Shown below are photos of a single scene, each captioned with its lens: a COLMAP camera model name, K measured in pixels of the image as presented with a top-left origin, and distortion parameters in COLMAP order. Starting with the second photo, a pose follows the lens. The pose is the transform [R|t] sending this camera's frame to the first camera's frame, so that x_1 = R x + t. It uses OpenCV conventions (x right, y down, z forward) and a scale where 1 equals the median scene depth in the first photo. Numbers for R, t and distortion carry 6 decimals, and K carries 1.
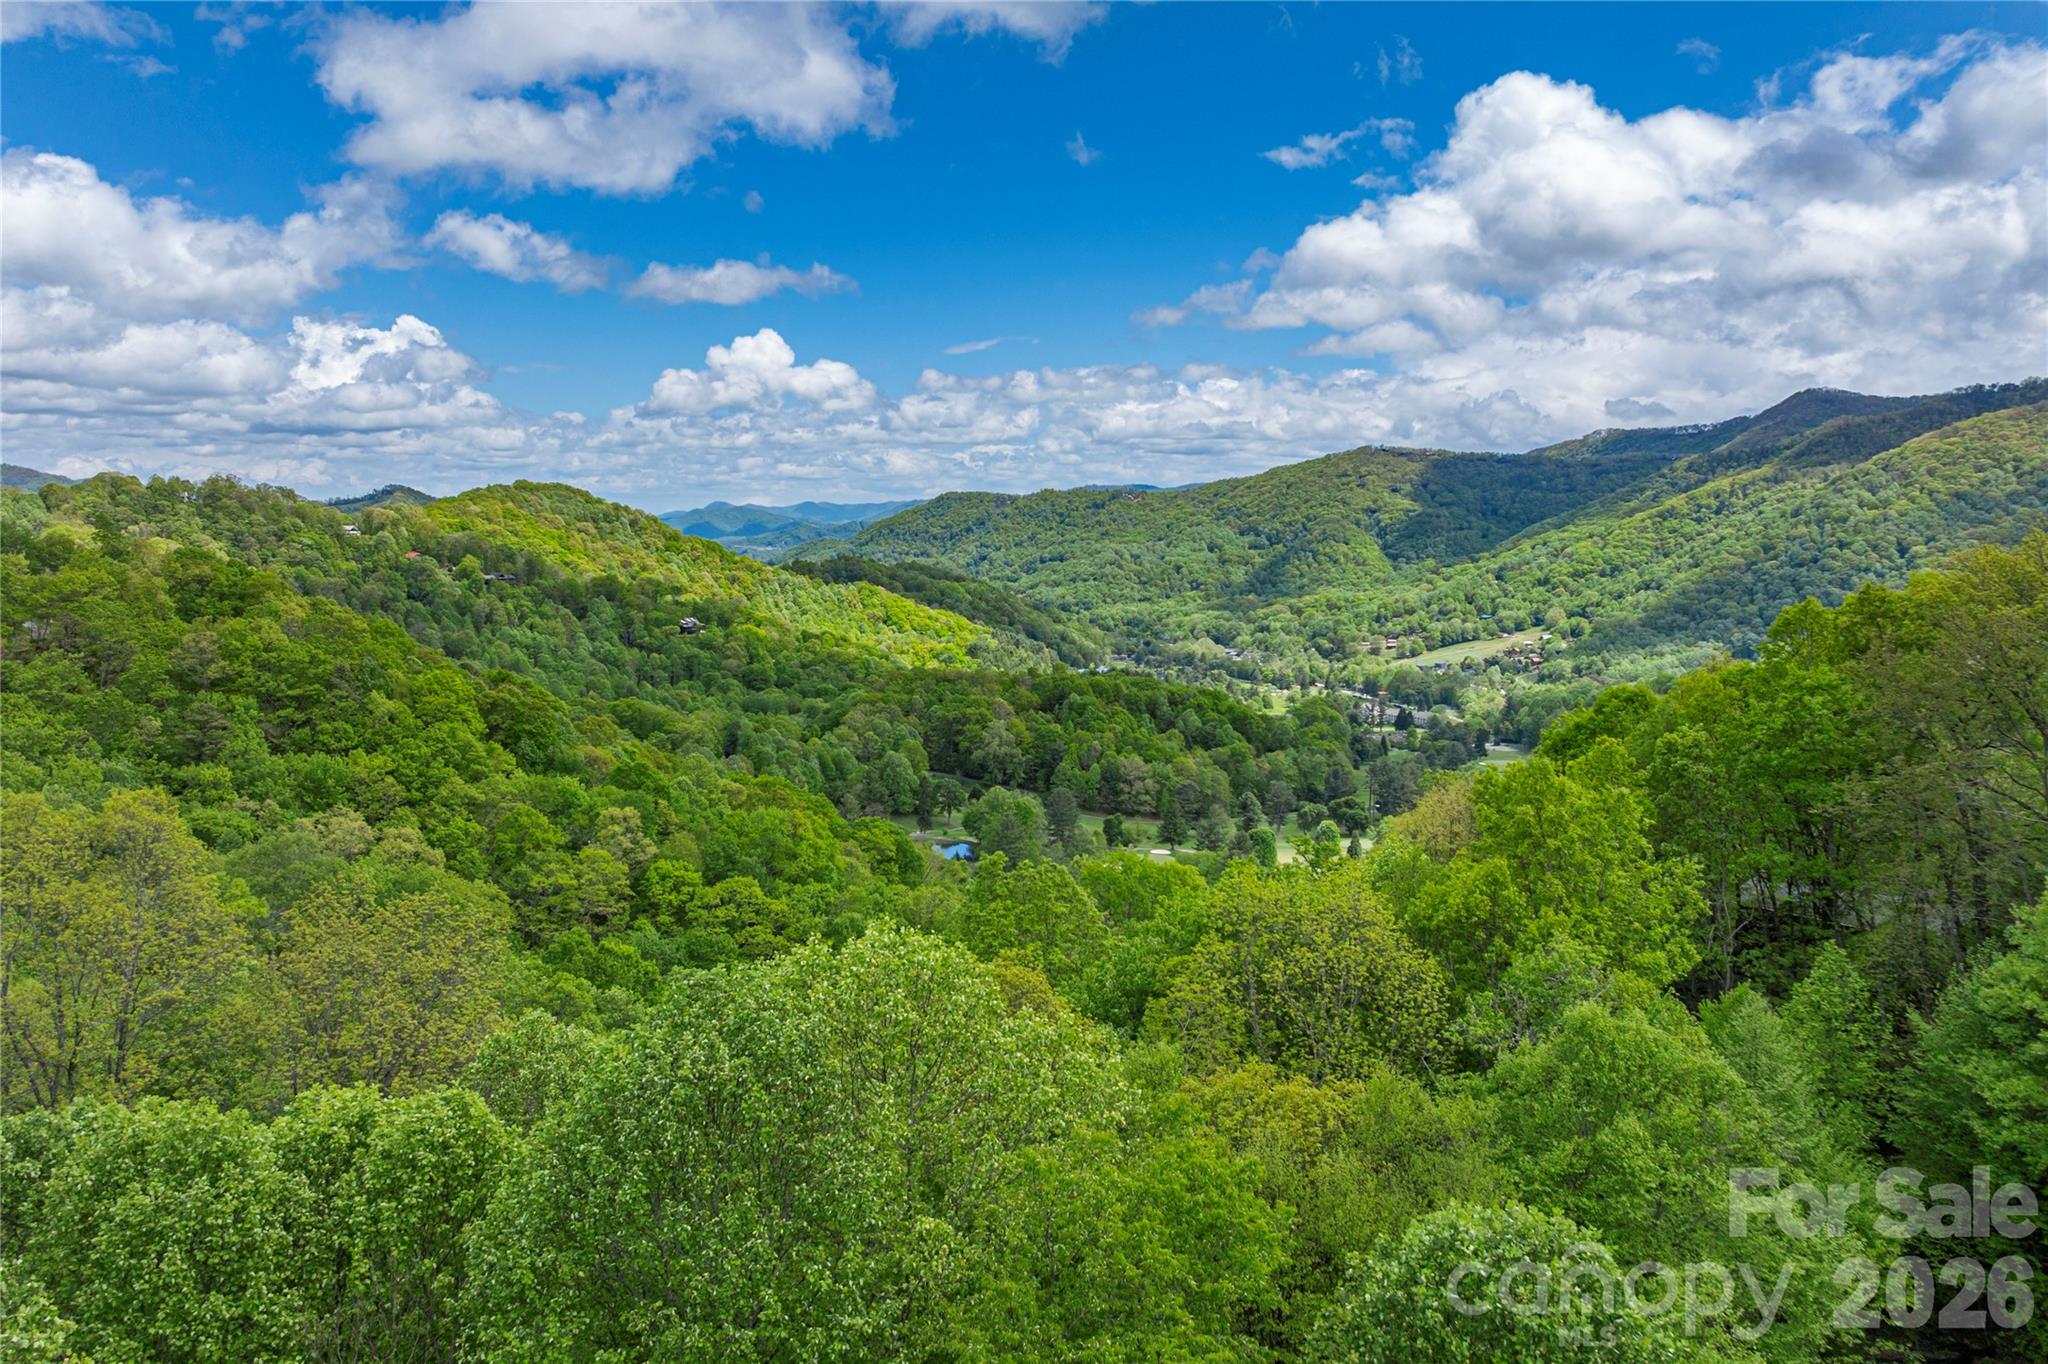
lens RADIAL K [[1453.0, 0, 1036.2], [0, 1453.0, 671.4], [0, 0, 1]] dist [-0.010527, -0.046939]
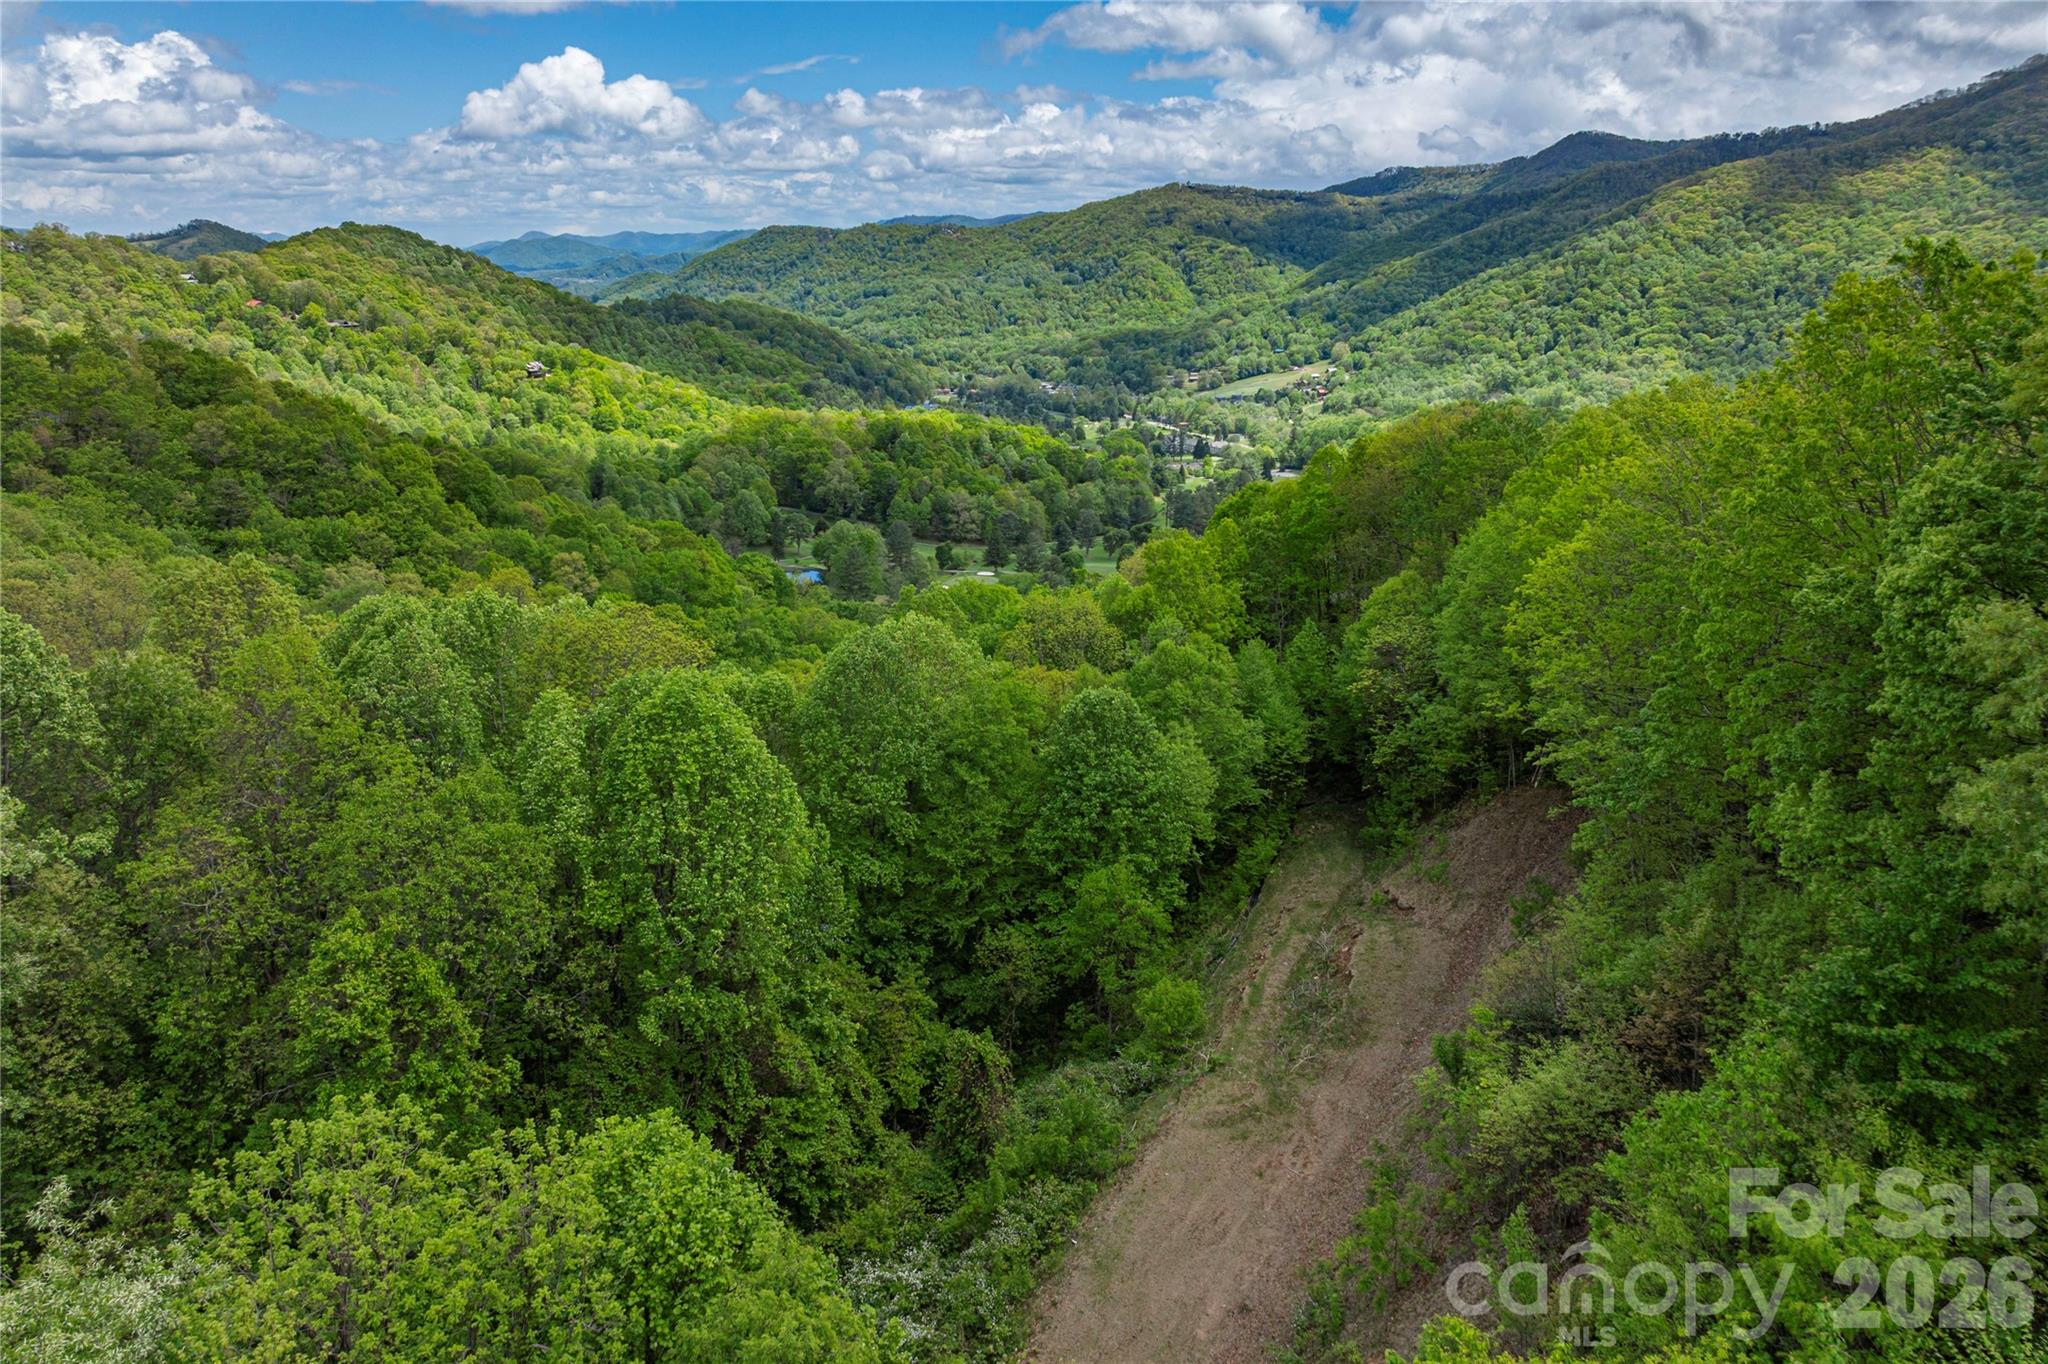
lens RADIAL K [[1453.0, 0, 1036.2], [0, 1453.0, 671.4], [0, 0, 1]] dist [-0.010527, -0.046939]
pose [[0.992265, -0.031273, 0.120132, -0.011533], [0.007714, 0.981410, 0.191767, -0.015222], [-0.123896, -0.189357, 0.974060, -0.106518]]
